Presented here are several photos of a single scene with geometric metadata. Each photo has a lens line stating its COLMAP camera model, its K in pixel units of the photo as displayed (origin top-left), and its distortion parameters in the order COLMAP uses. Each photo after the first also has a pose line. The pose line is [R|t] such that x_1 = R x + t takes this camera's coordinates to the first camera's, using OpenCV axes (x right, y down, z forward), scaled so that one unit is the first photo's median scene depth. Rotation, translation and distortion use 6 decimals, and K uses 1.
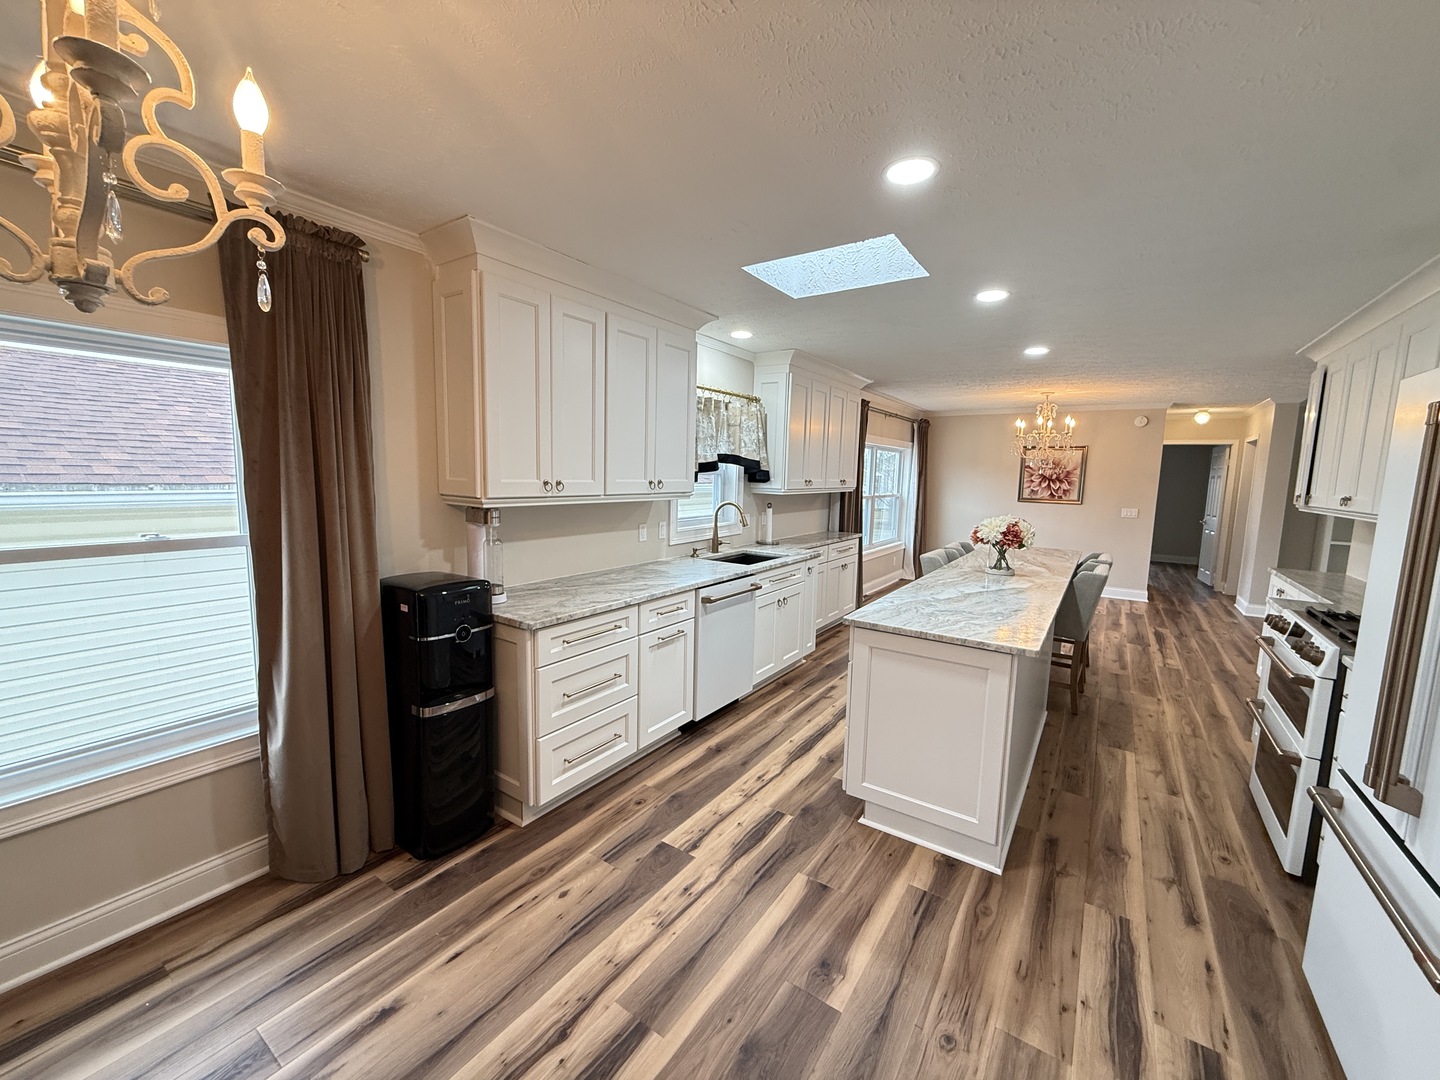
lens RADIAL K [[572.6, 0, 715.9], [0, 572.6, 539.9], [0, 0, 1]] dist [-0.000448, 0.000222]
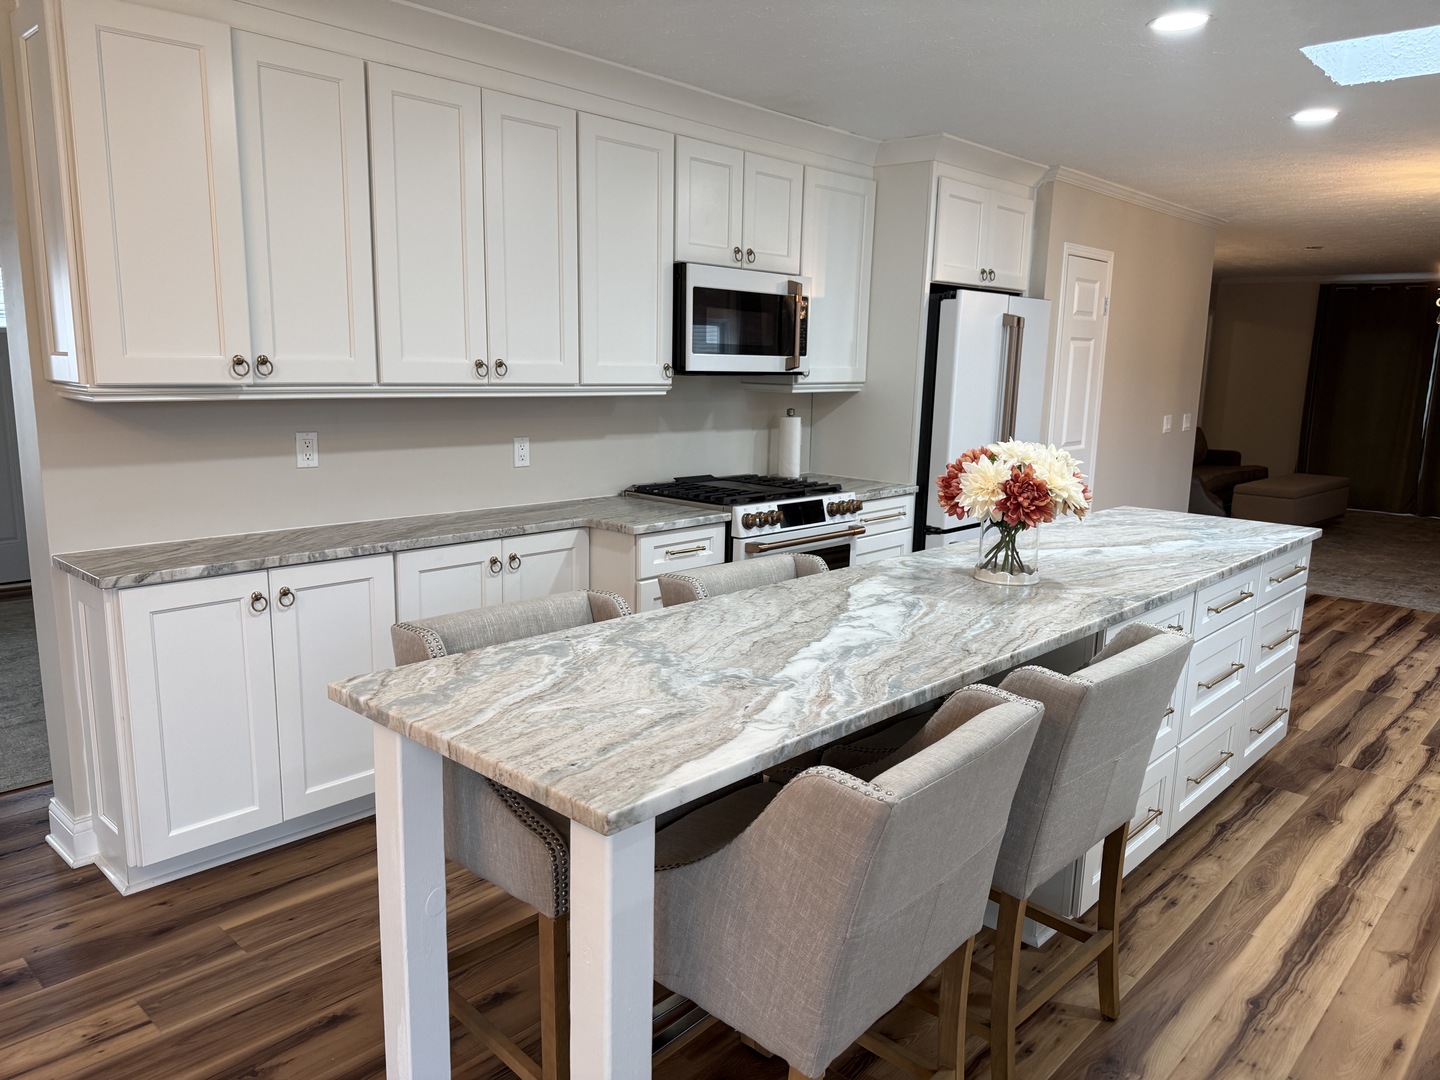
lens RADIAL K [[1025.7, 0, 720.0], [0, 1025.7, 540.0], [0, 0, 1]] dist [0.056147, -0.042632]
pose [[-0.988678, -0.073592, 0.130765, 0.742465], [-0.031711, 0.954263, 0.297281, -0.234894], [-0.146662, 0.289768, -0.945793, 2.133460]]
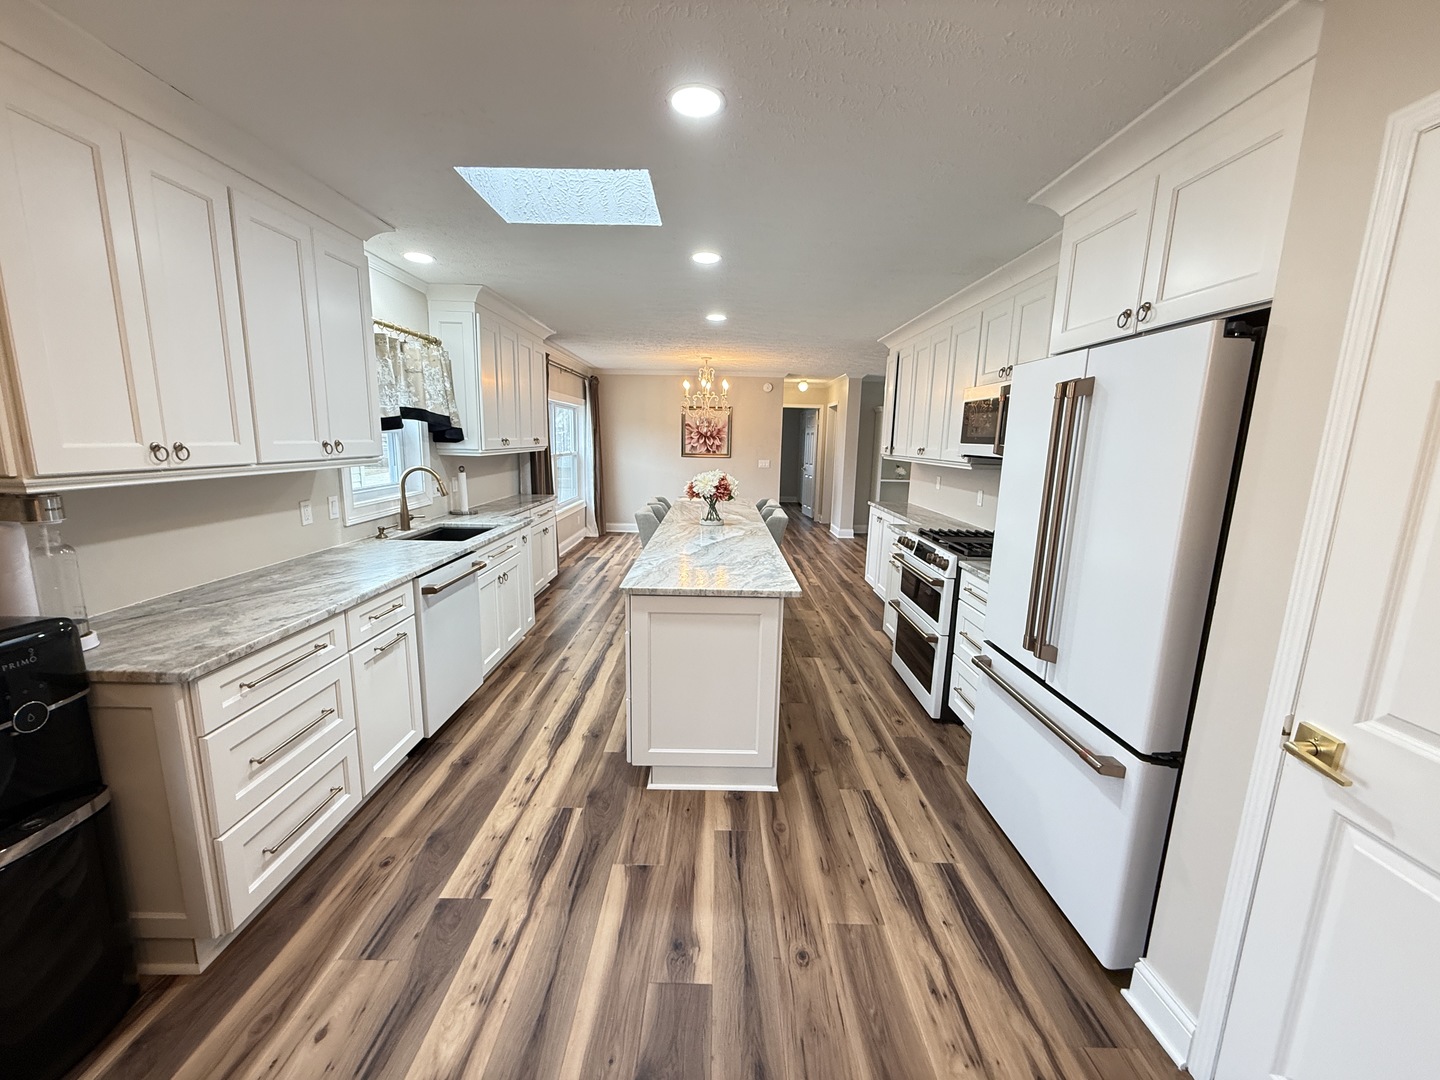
lens RADIAL K [[572.6, 0, 715.9], [0, 572.6, 539.9], [0, 0, 1]] dist [-0.000448, 0.000222]
pose [[0.824978, -0.105955, 0.555143, -0.130050], [0.065113, 0.993547, 0.092867, -0.015066], [-0.561401, -0.040466, 0.826554, 0.112839]]
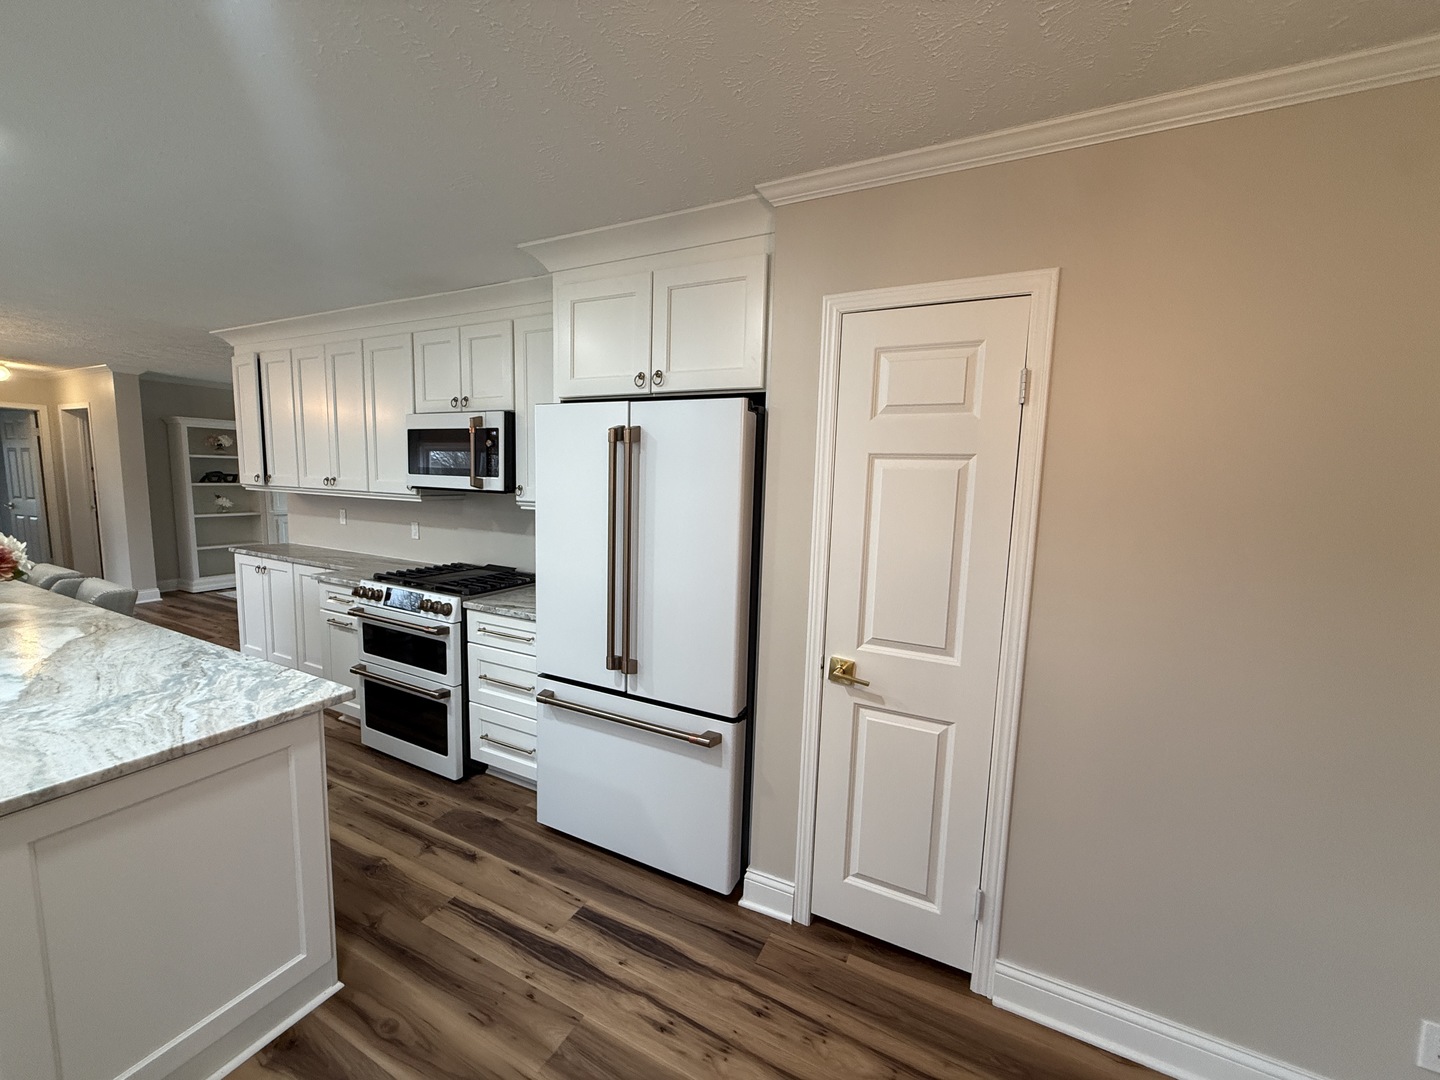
lens RADIAL K [[572.6, 0, 715.9], [0, 572.6, 539.9], [0, 0, 1]] dist [-0.000448, 0.000222]
pose [[-0.130568, -0.140554, 0.981426, -0.179041], [0.086812, 0.984477, 0.152541, -0.062627], [-0.987631, 0.105116, -0.116339, 0.385344]]
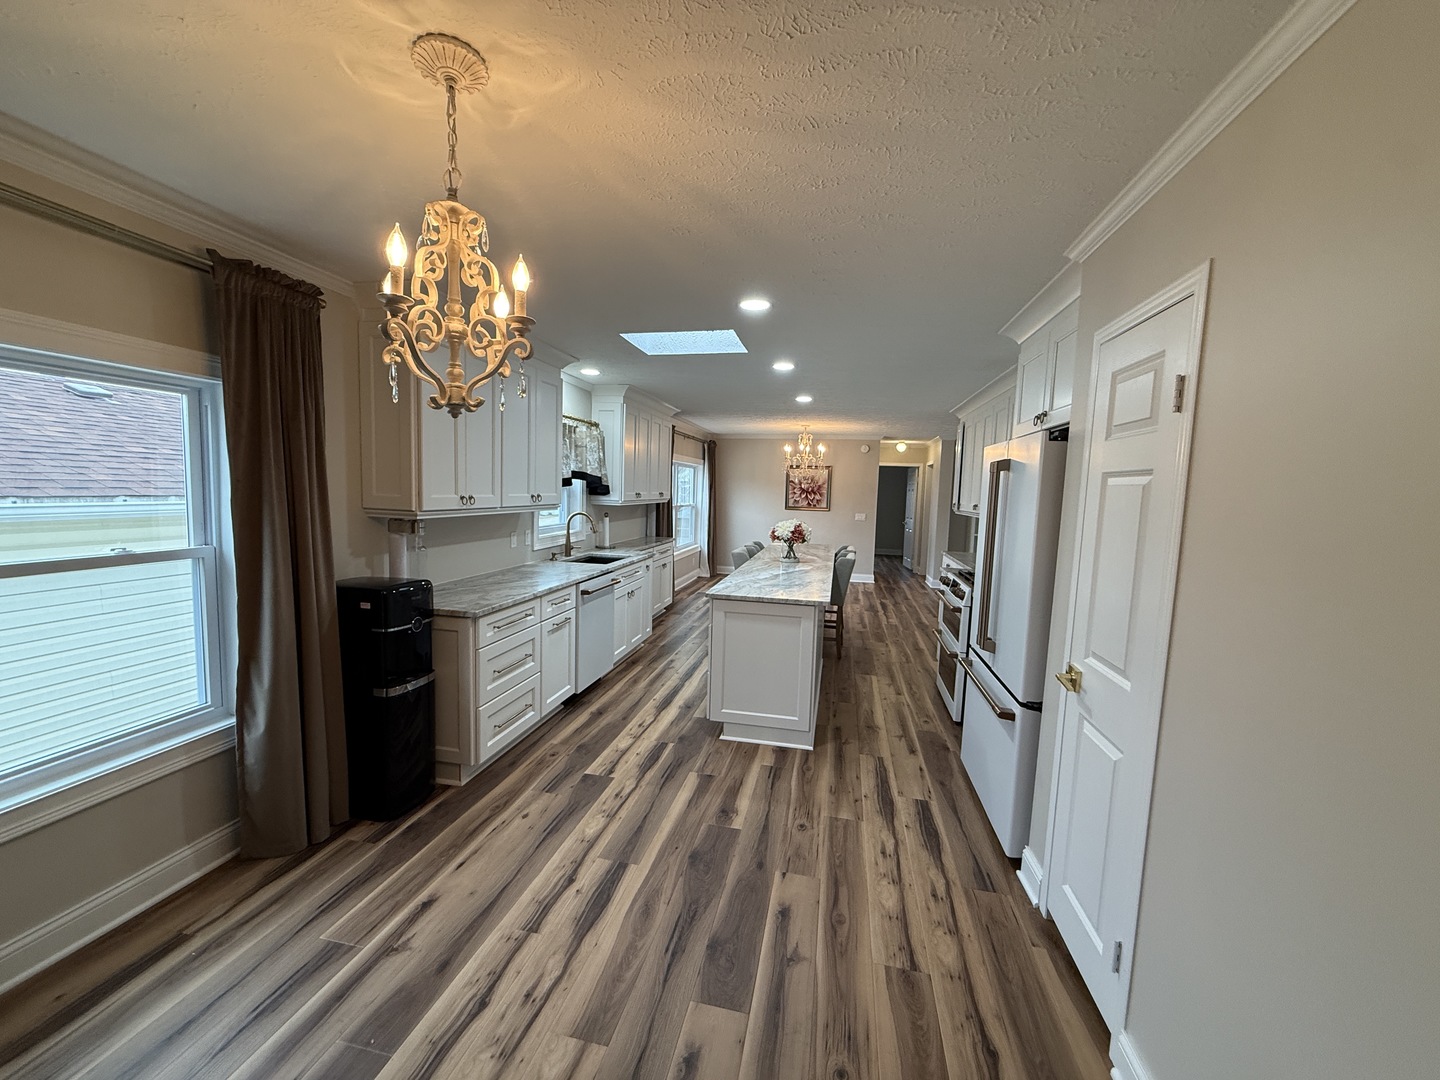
lens RADIAL K [[572.6, 0, 715.9], [0, 572.6, 539.9], [0, 0, 1]] dist [-0.000448, 0.000222]
pose [[0.925128, -0.030190, 0.378453, -0.229676], [0.036424, 0.999293, -0.009325, 0.015670], [-0.377903, 0.022411, 0.925574, -0.254629]]
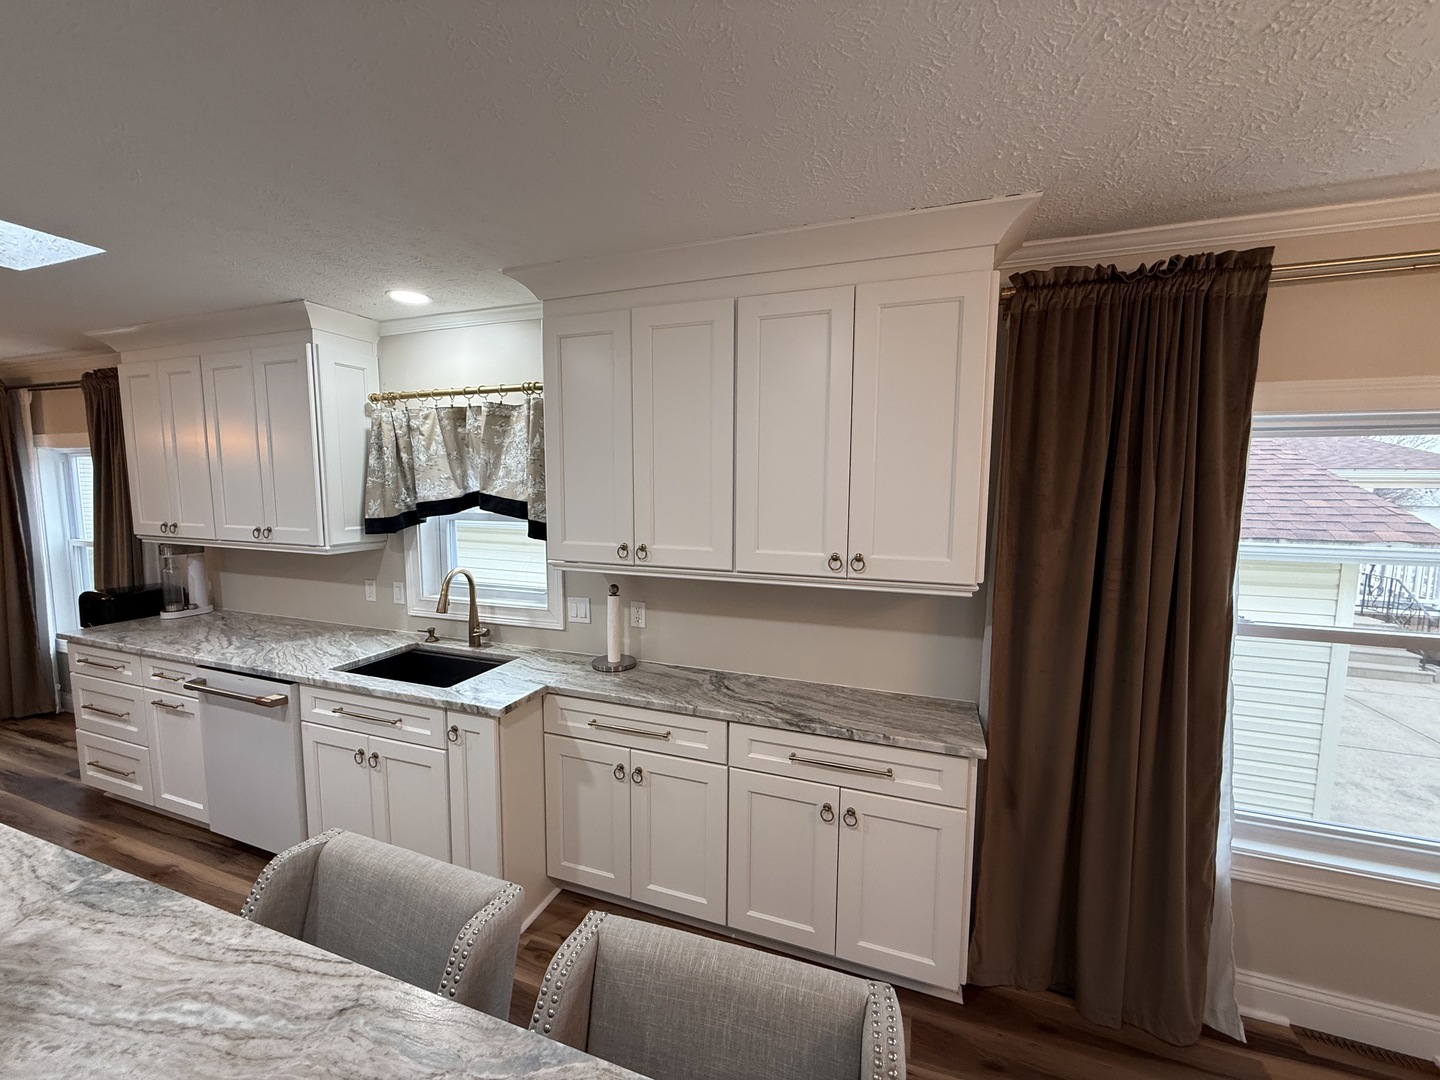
lens RADIAL K [[572.6, 0, 715.9], [0, 572.6, 539.9], [0, 0, 1]] dist [-0.000448, 0.000222]
pose [[0.256755, 0.072908, -0.963723, 0.956751], [-0.117648, 0.992093, 0.043711, -0.218472], [0.959289, 0.102157, 0.263303, 1.539195]]
